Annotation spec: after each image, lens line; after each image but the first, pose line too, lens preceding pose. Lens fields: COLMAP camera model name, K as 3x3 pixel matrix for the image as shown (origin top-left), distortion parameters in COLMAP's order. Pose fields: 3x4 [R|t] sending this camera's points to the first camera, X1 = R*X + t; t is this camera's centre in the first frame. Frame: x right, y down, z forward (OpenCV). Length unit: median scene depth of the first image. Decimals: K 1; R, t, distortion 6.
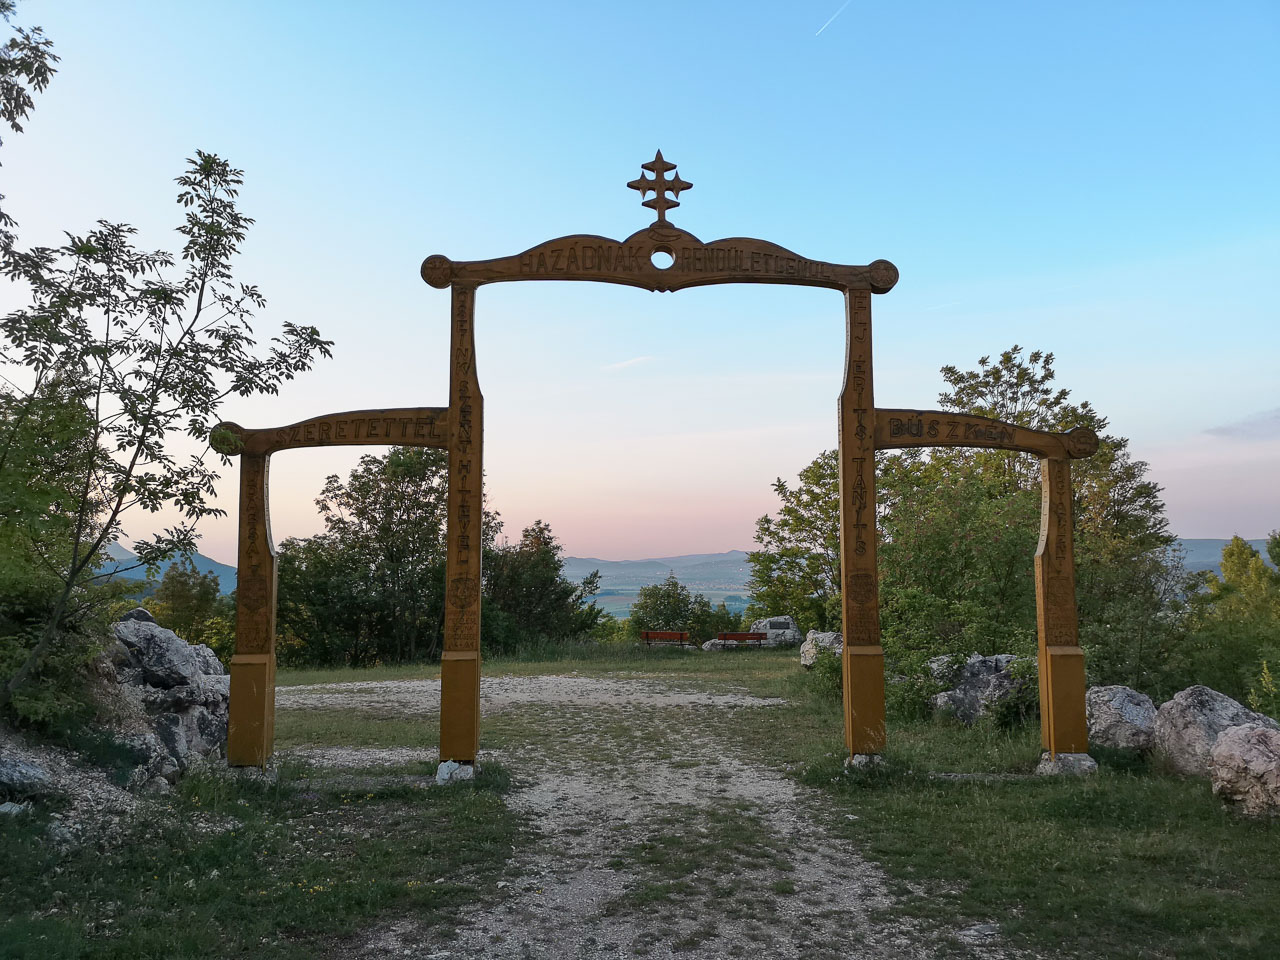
lens RADIAL K [[994.9, 0, 640.0], [0, 994.9, 480.0], [0, 0, 1]] dist [-0.003257, -0.002714]
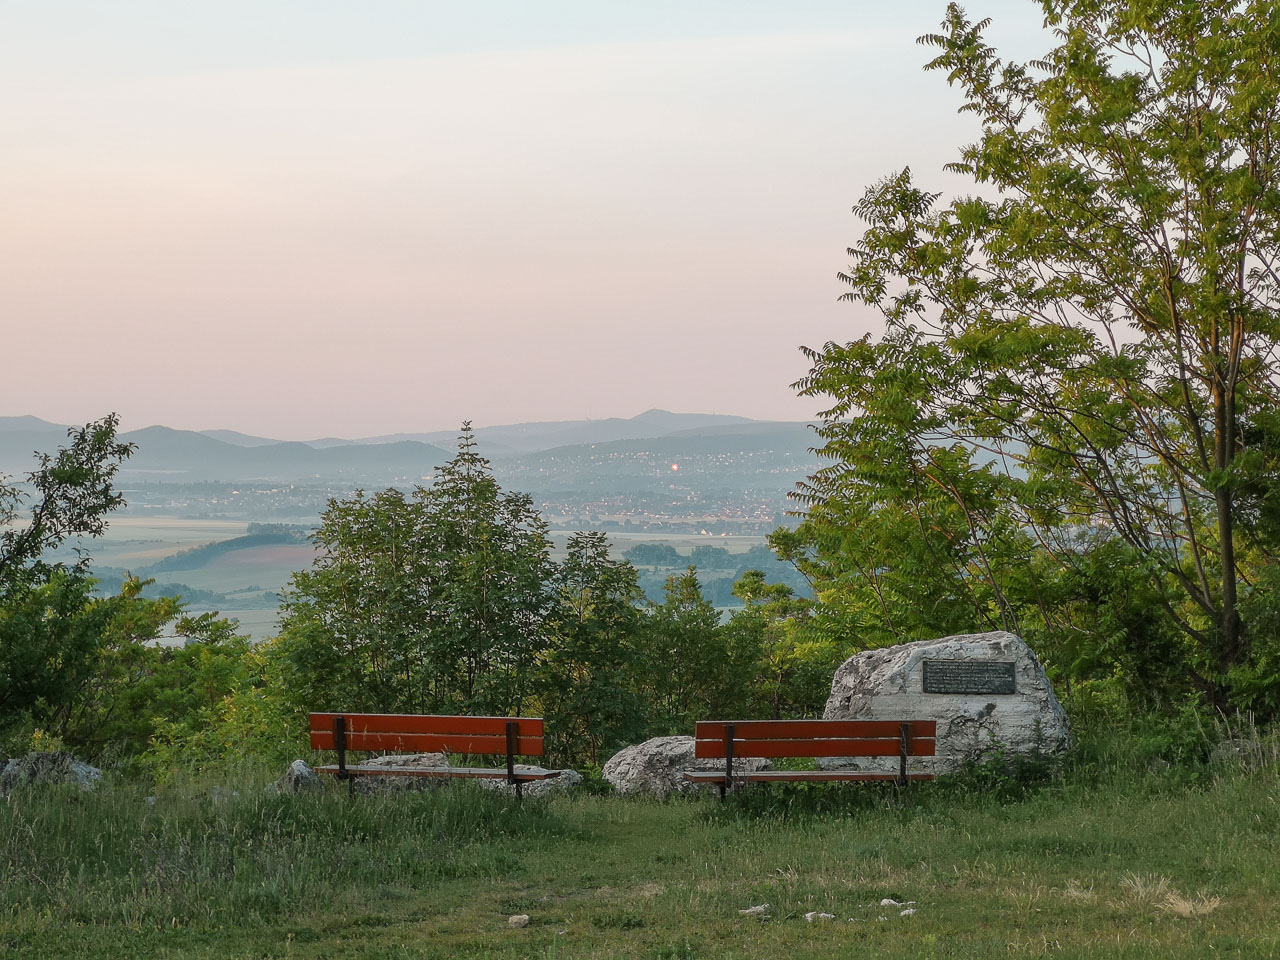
lens RADIAL K [[3040.0, 0, 640.0], [0, 3040.0, 480.0], [0, 0, 1]] dist [0.459382, 0.047012]
pose [[0.996112, 0.002888, 0.088046, 0.010786], [-0.011183, 0.995522, 0.093865, 0.039606], [-0.087381, -0.094484, 0.991684, 0.329928]]
